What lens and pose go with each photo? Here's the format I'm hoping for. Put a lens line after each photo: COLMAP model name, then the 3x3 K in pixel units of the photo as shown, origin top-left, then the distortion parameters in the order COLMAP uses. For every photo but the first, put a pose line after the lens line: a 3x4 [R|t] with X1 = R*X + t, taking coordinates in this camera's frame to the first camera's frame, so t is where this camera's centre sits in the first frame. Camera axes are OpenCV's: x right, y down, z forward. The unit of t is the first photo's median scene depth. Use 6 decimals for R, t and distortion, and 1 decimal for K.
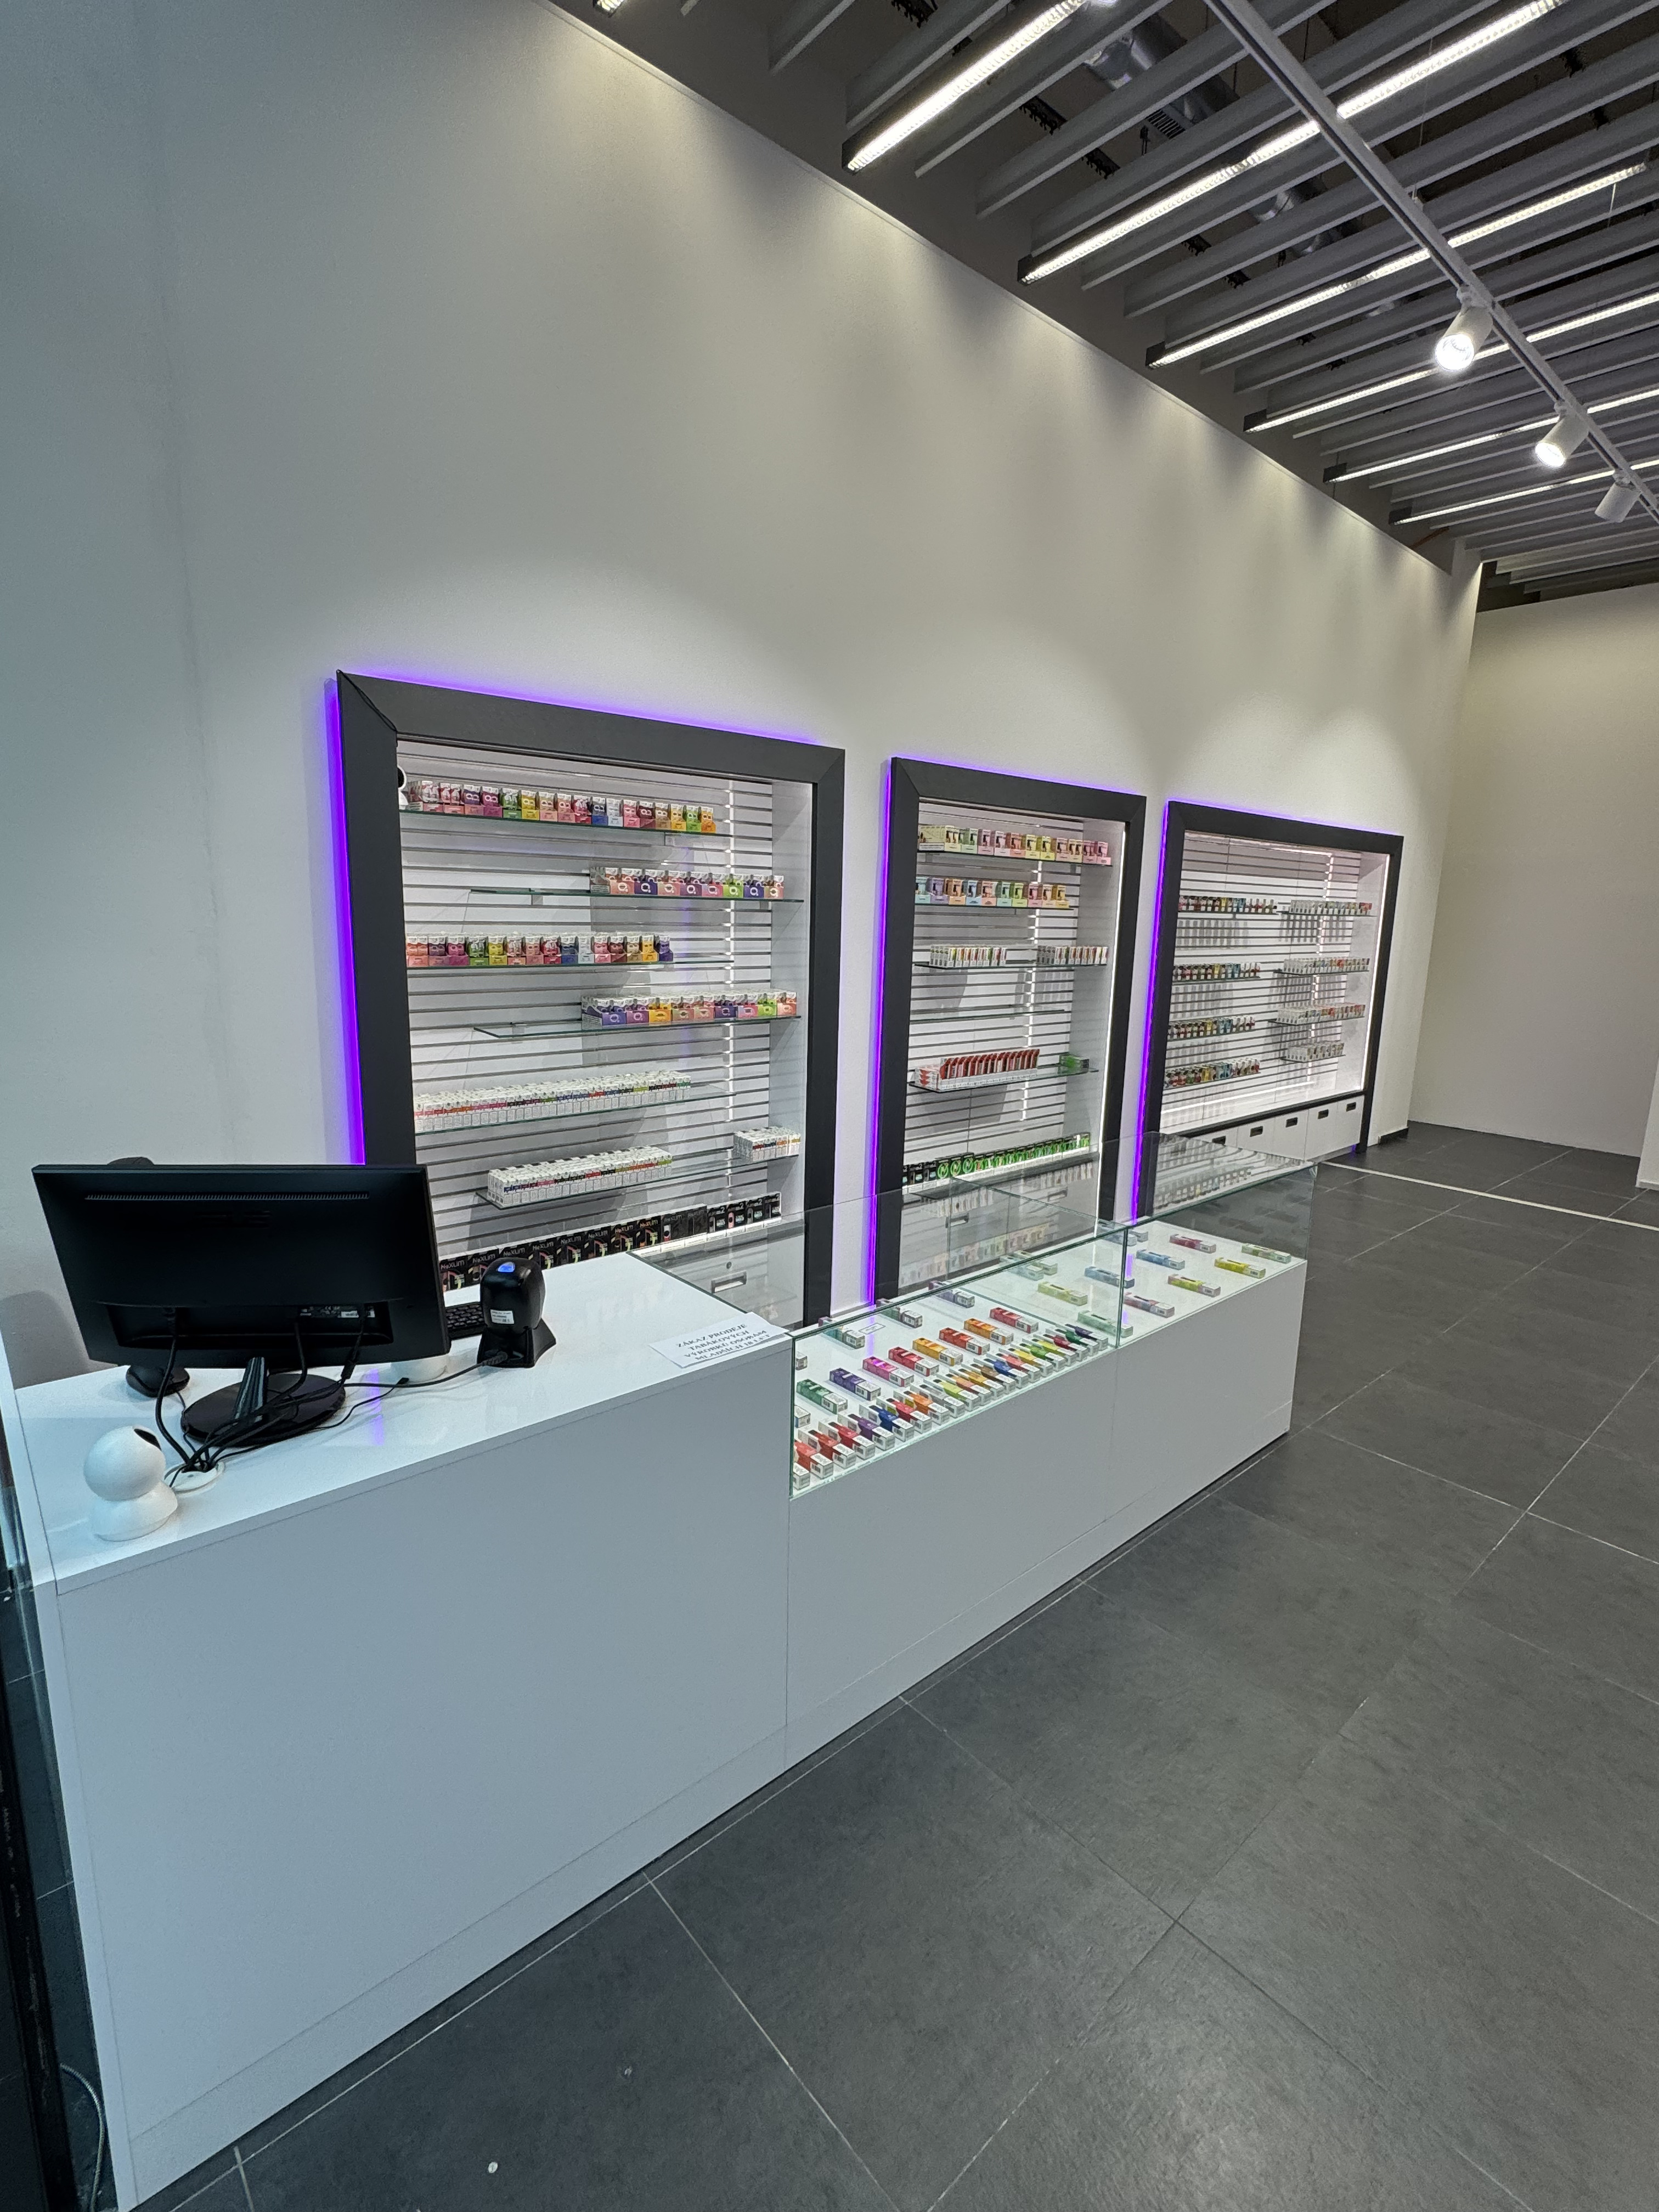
lens RADIAL K [[1040.9, 0, 838.9], [0, 1040.9, 1102.0], [0, 0, 1]] dist [-0.000938, -0.000083]
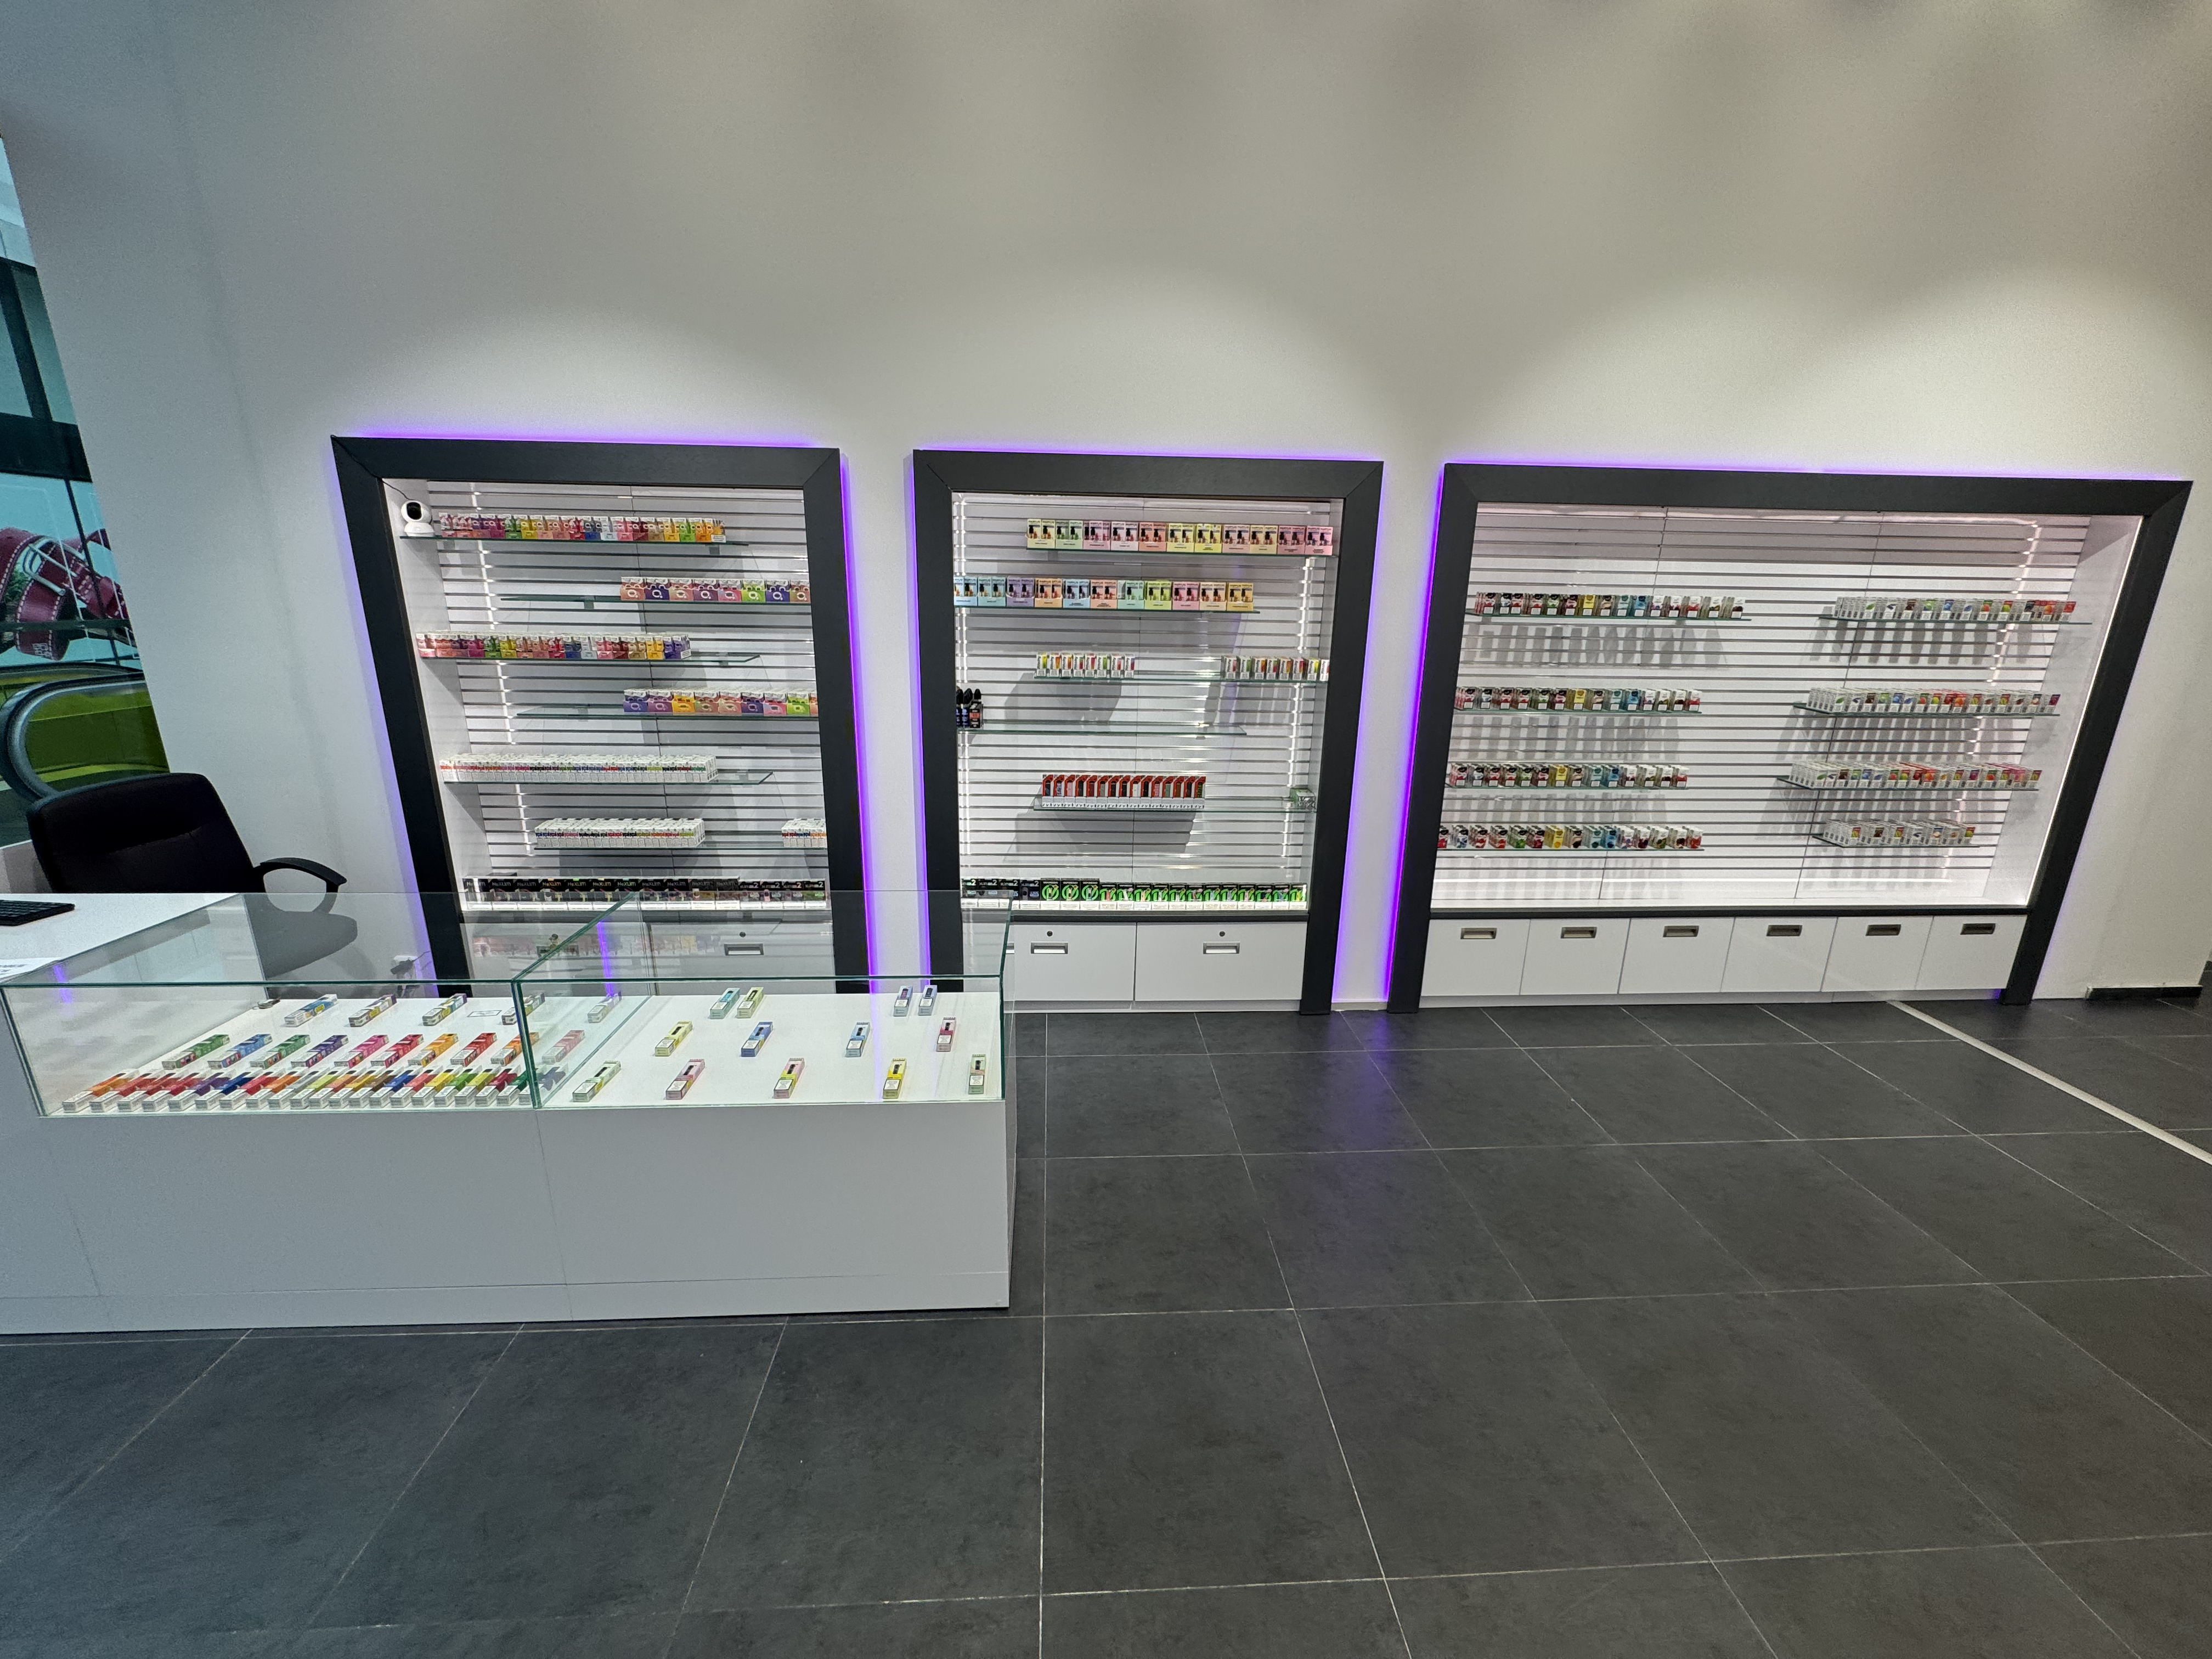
lens RADIAL K [[876.2, 0, 1101.2], [0, 876.2, 827.5], [0, 0, 1]] dist [-0.000608, -0.000253]
pose [[0.781537, 0.148636, -0.605893, 0.596150], [-0.113048, 0.988866, 0.096766, -0.072897], [0.613530, -0.007131, 0.789639, 0.391751]]
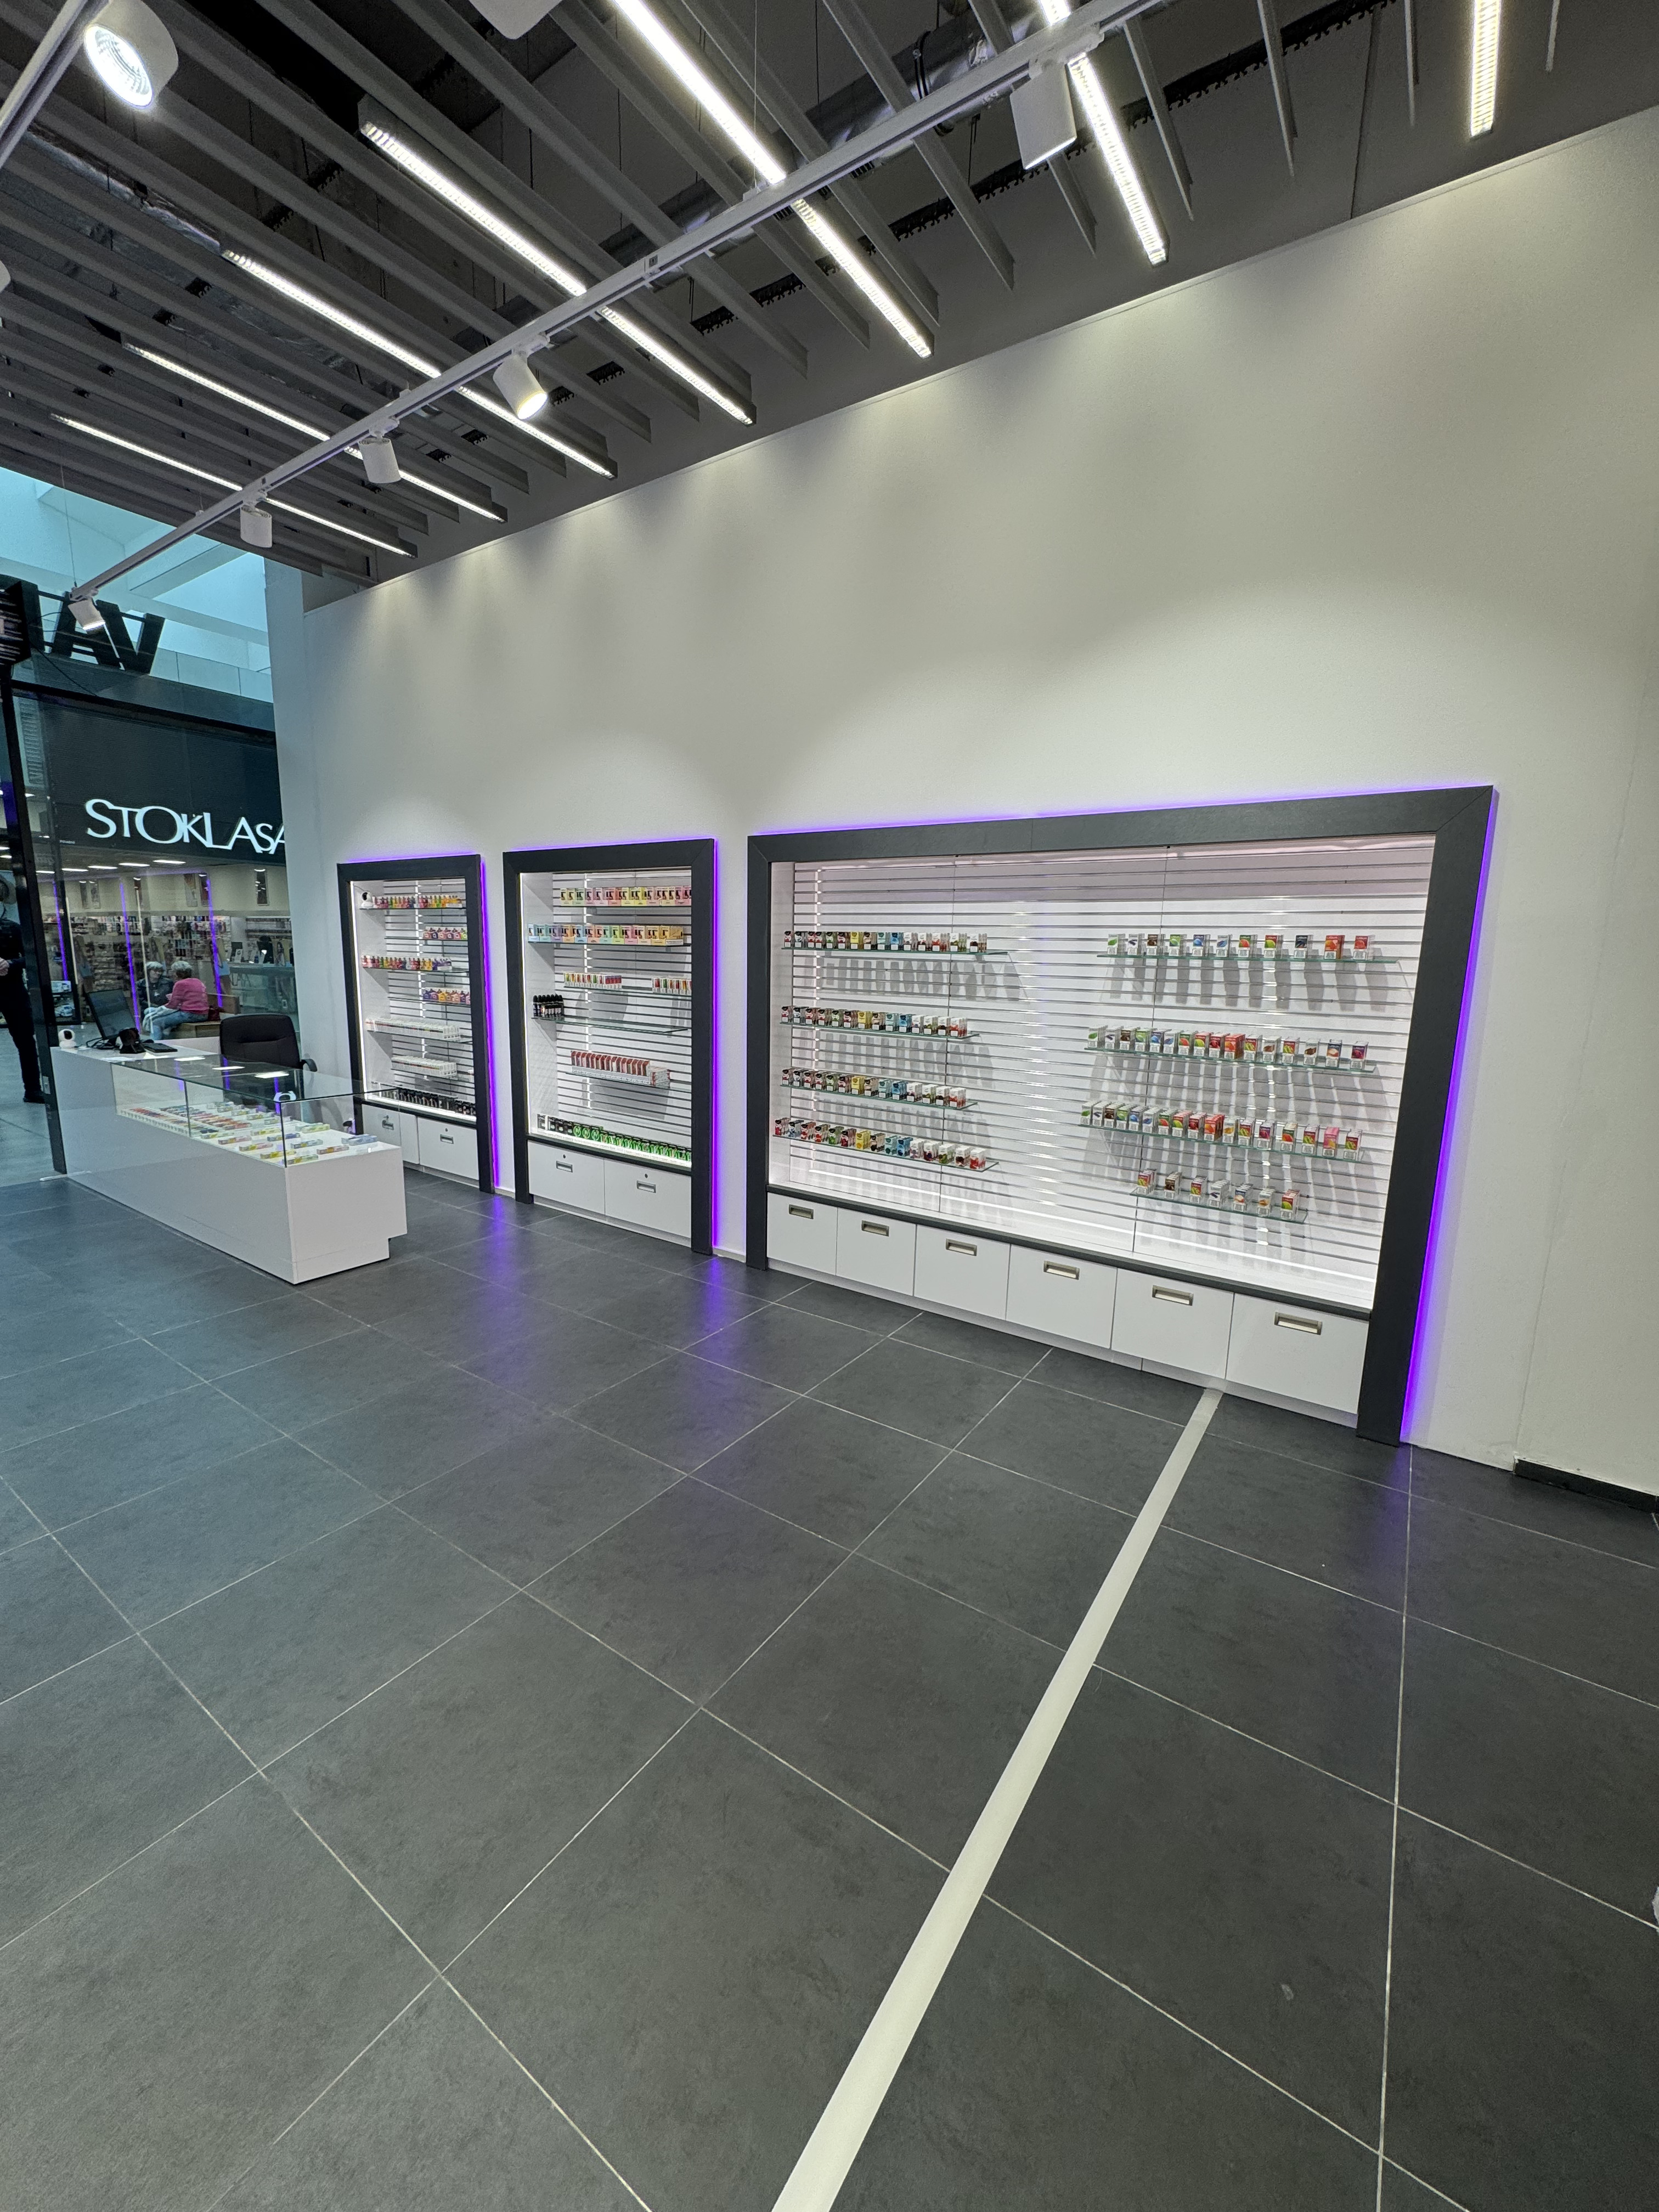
lens RADIAL K [[876.2, 0, 829.5], [0, 876.2, 1106.0], [0, 0, 1]] dist [-0.000608, -0.000253]
pose [[0.243651, 0.152306, -0.957829, 1.289699], [-0.198892, 0.974449, 0.104355, -0.155800], [0.949250, 0.165079, 0.267718, 0.979622]]
